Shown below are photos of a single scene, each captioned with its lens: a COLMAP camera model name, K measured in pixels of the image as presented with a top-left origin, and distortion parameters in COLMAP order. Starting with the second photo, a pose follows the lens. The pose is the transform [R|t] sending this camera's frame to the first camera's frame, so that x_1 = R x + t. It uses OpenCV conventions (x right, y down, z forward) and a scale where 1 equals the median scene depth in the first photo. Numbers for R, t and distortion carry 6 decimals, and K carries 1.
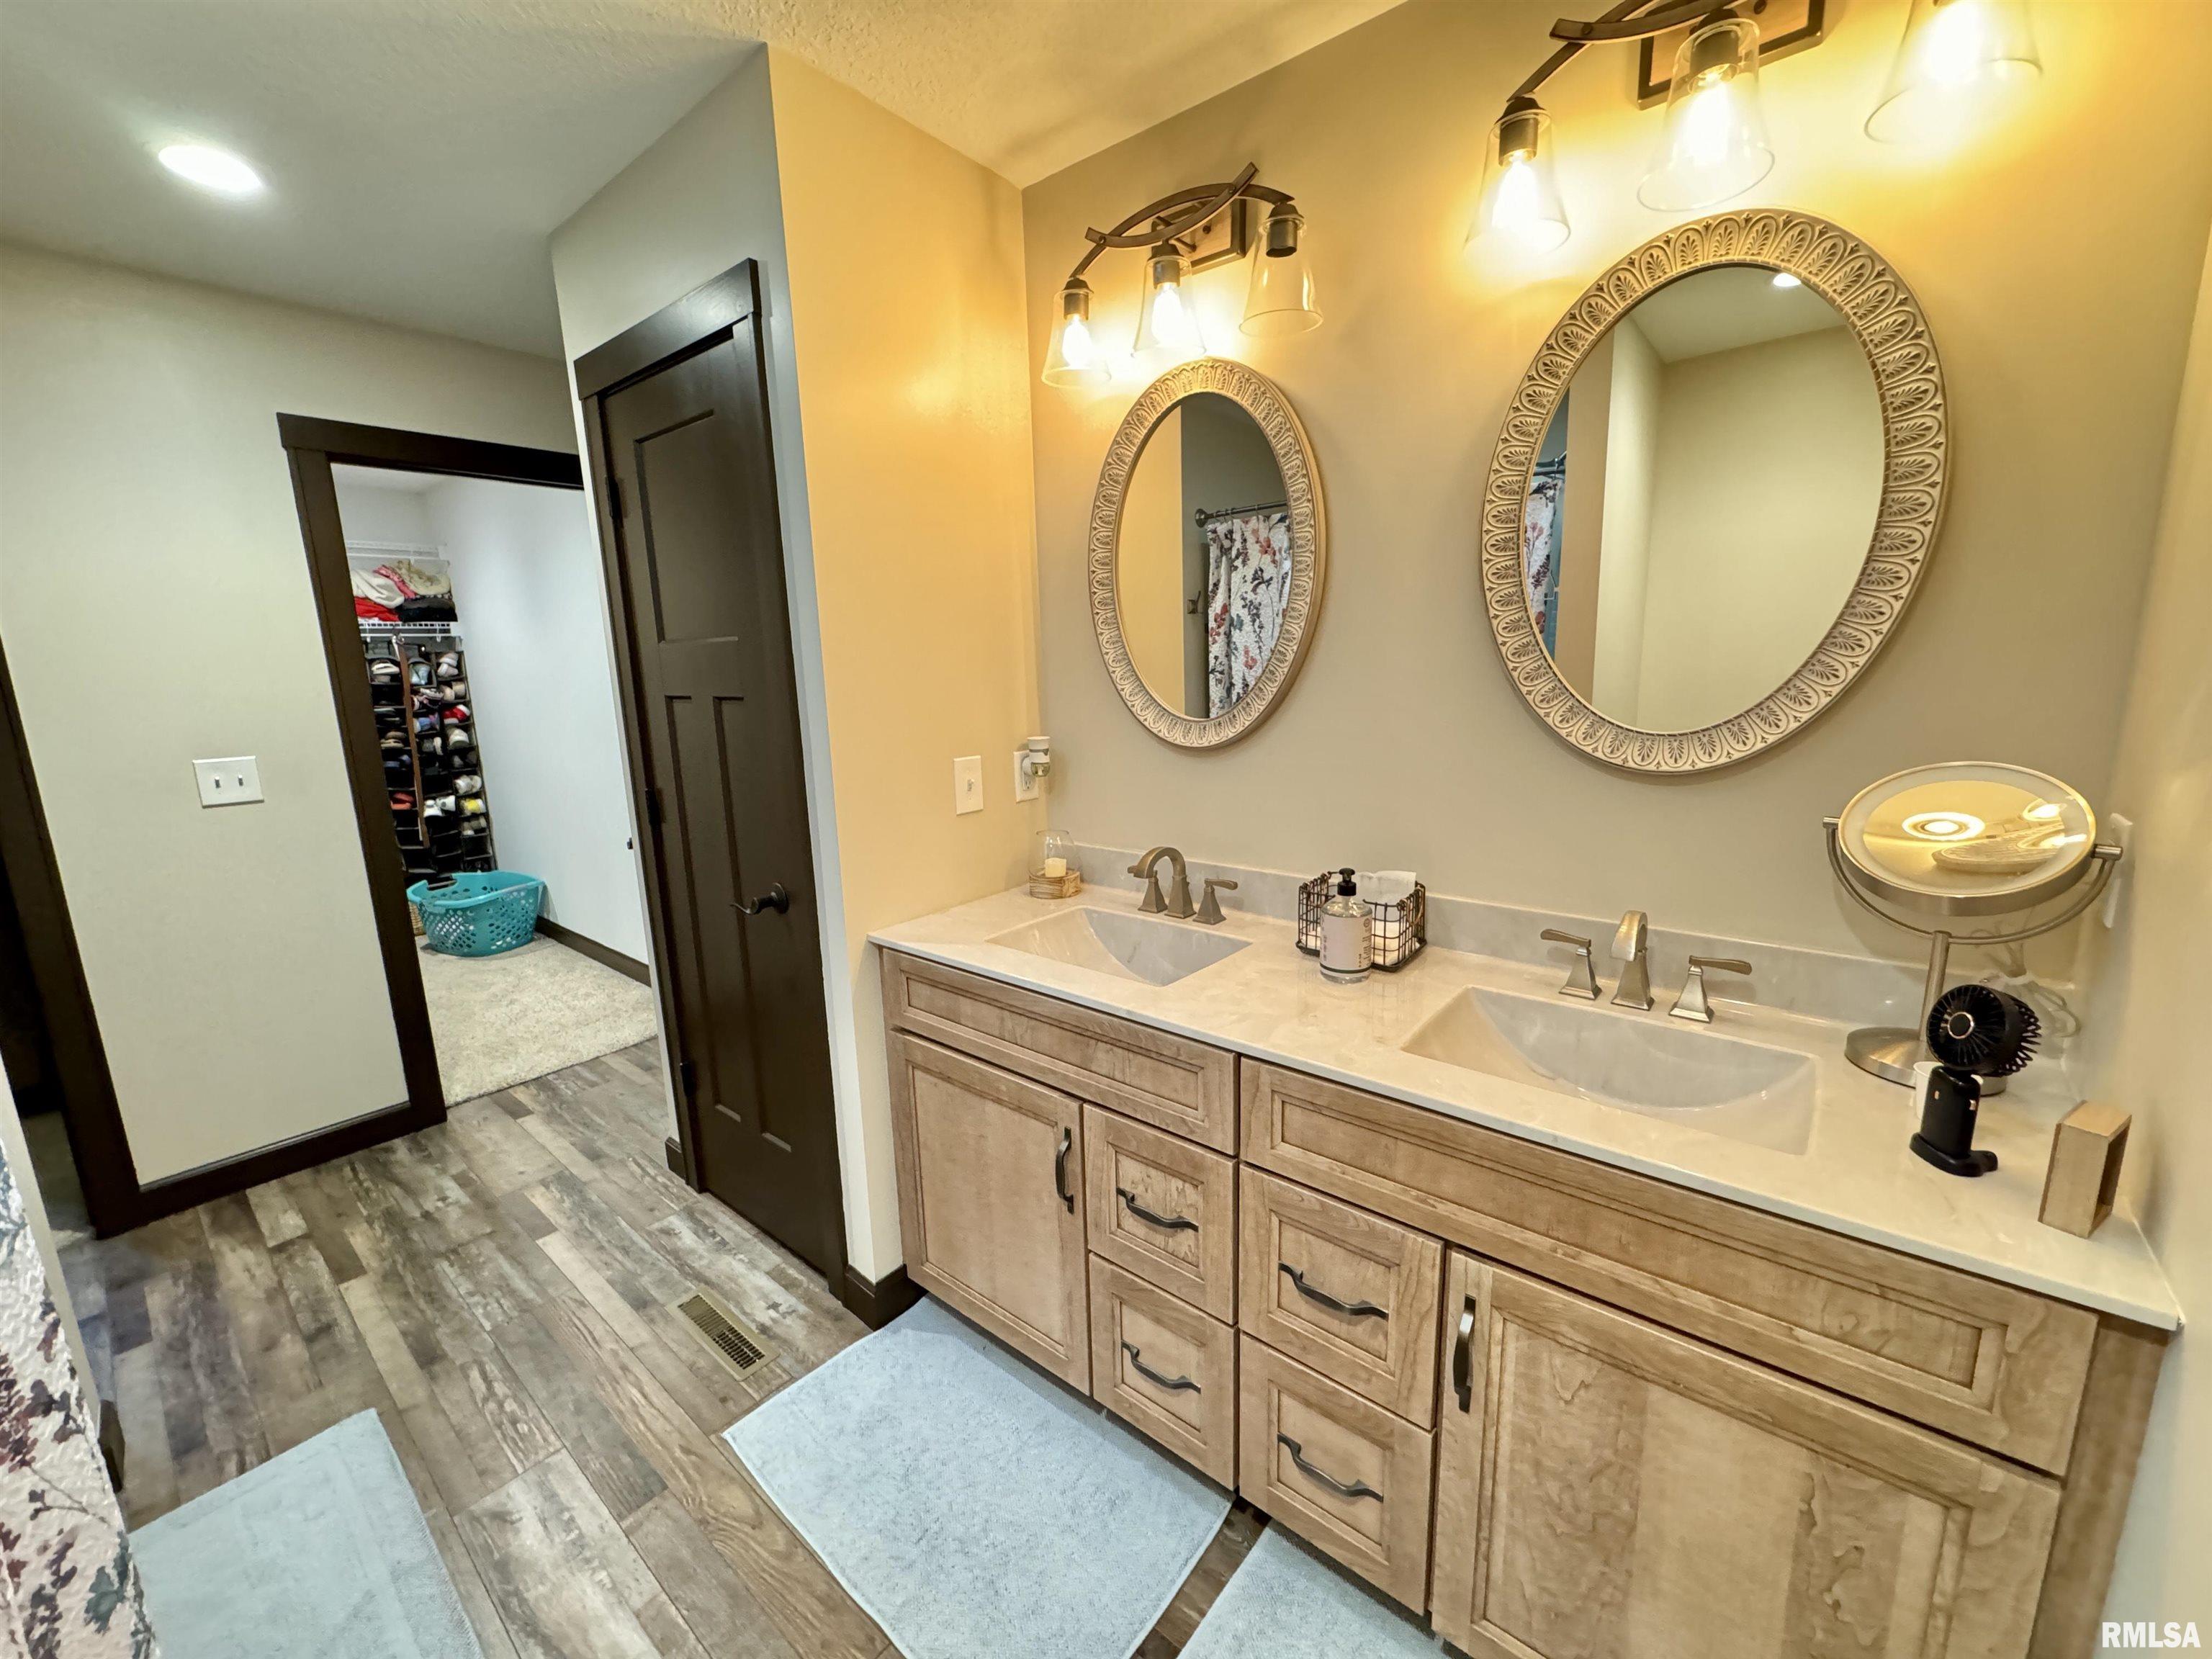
lens RADIAL K [[887.6, 0, 1104.8], [0, 887.6, 826.4], [0, 0, 1]] dist [-0.001844, -0.000189]
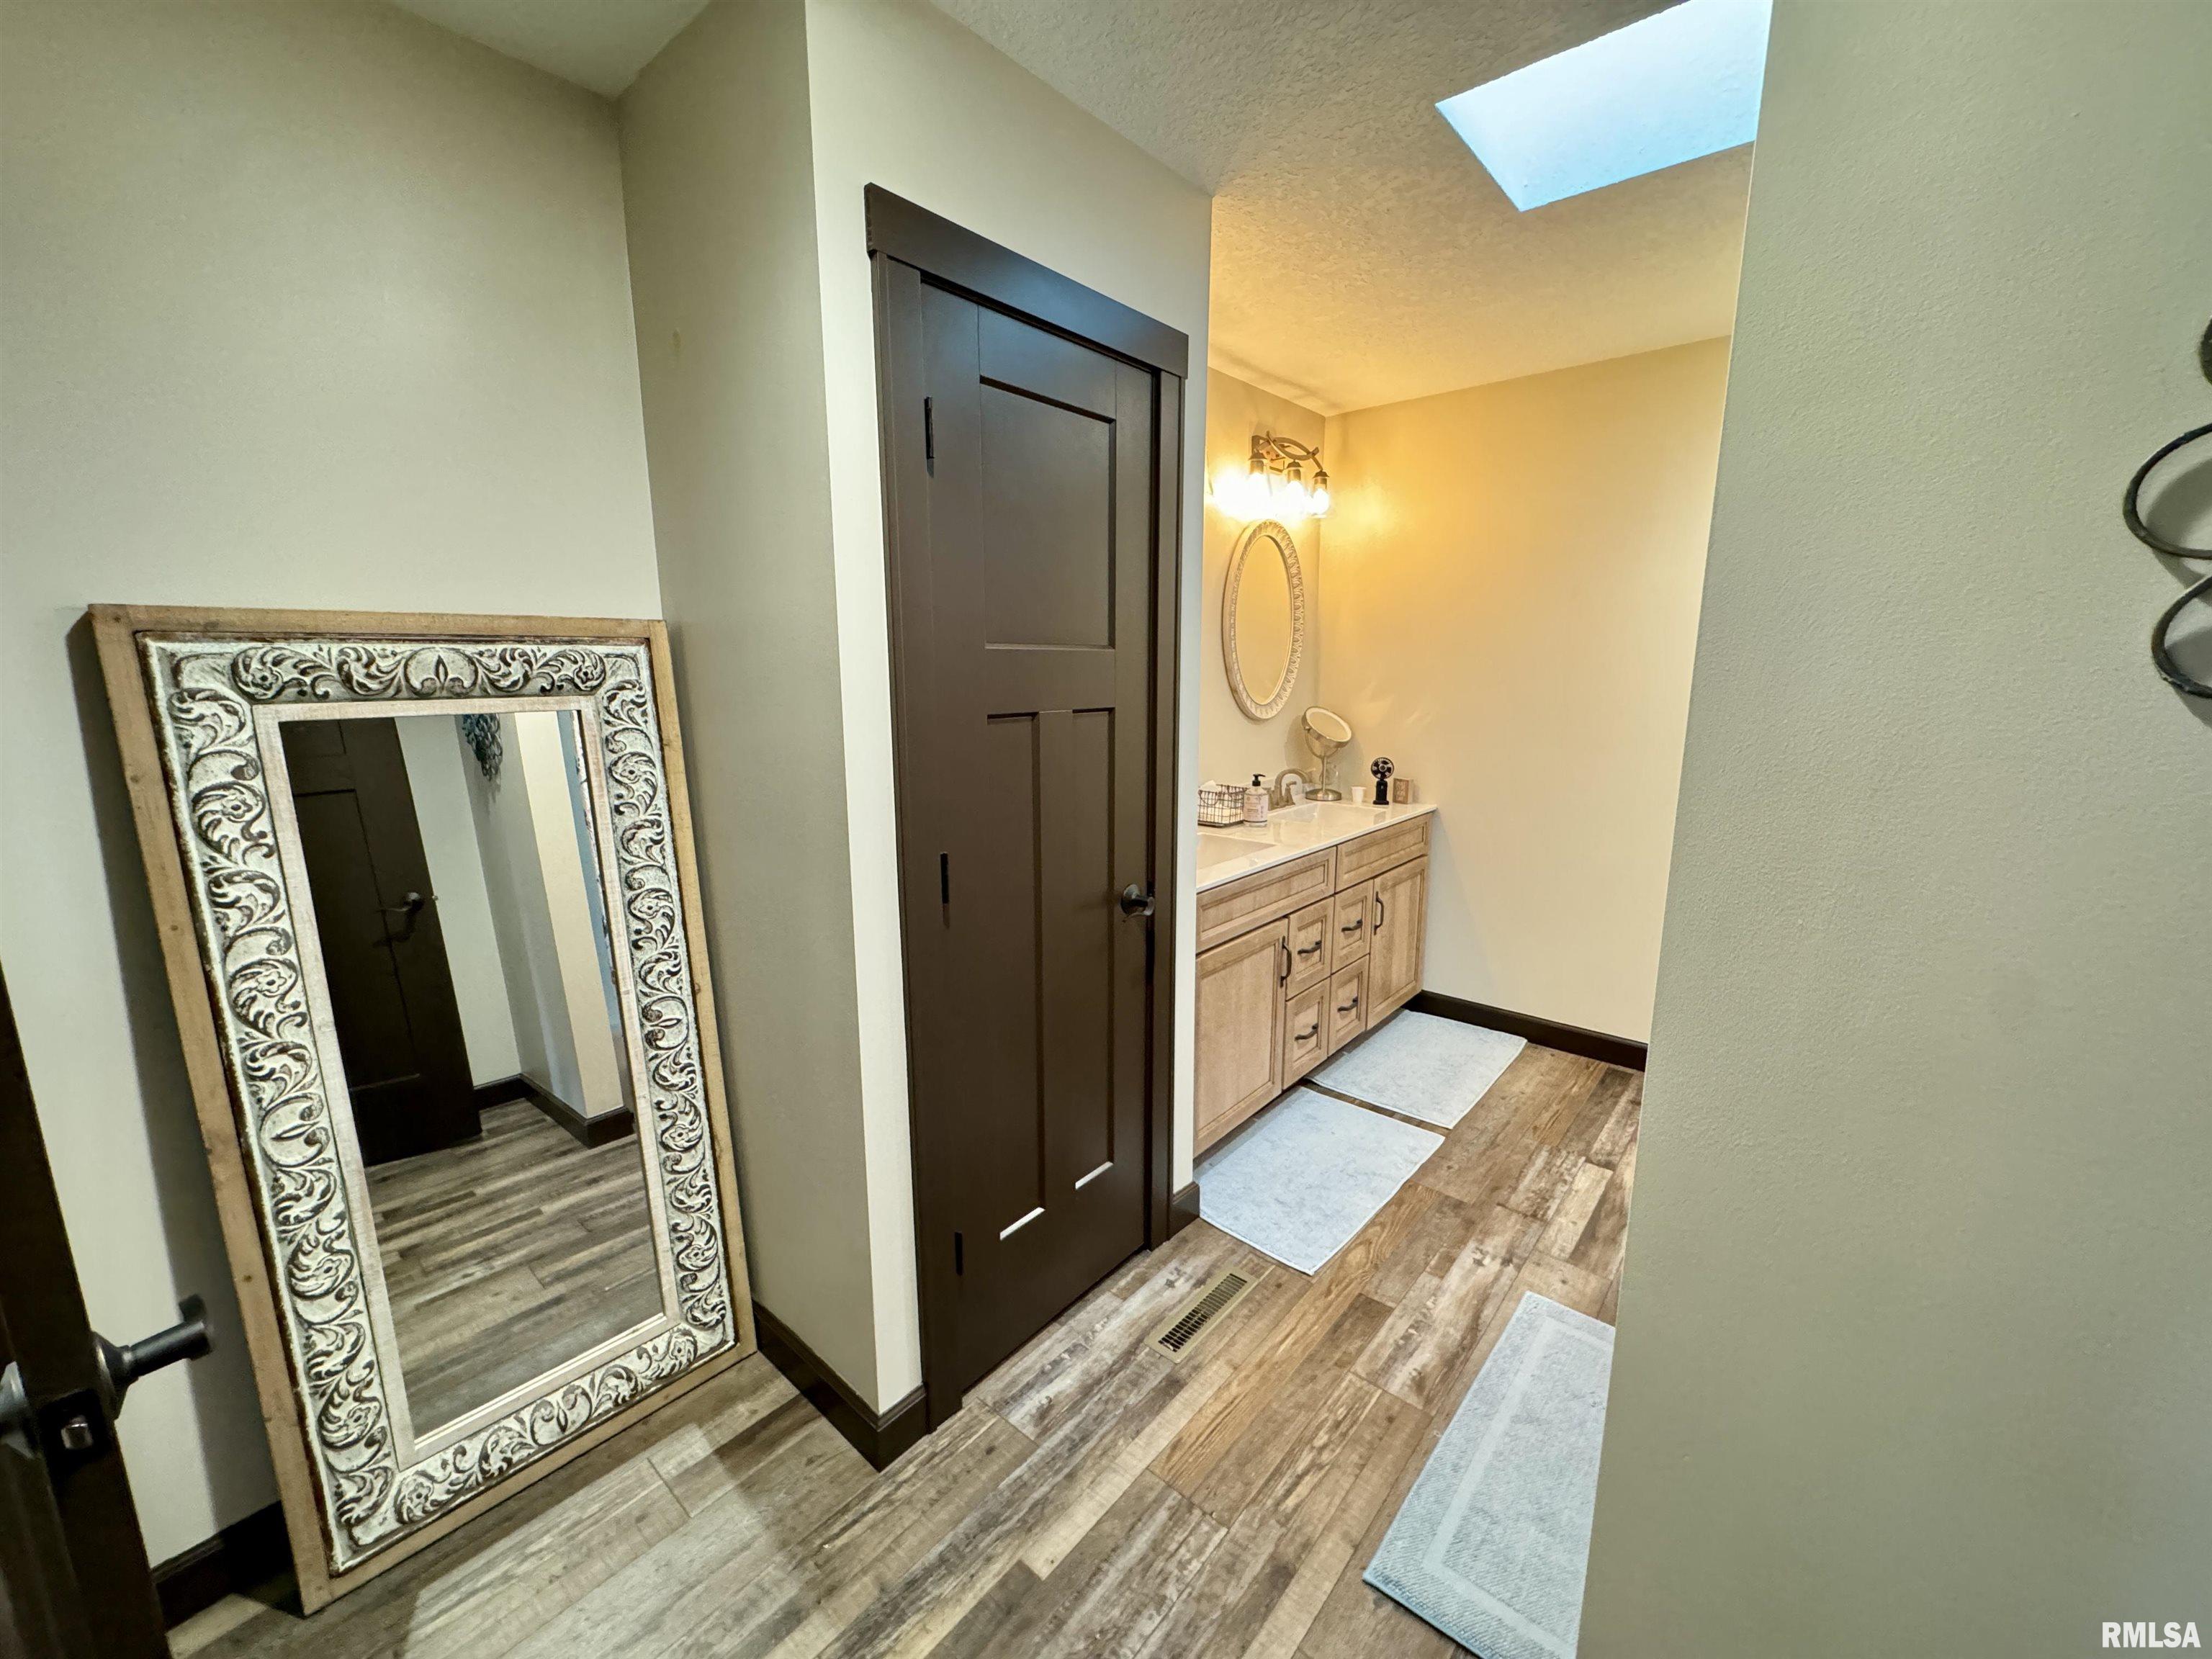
lens RADIAL K [[887.6, 0, 1104.8], [0, 887.6, 826.4], [0, 0, 1]] dist [-0.001844, -0.000189]
pose [[0.009223, -0.156544, 0.987628, -1.566388], [0.190729, 0.969813, 0.151939, -0.188067], [-0.981599, 0.186968, 0.038802, 1.101595]]
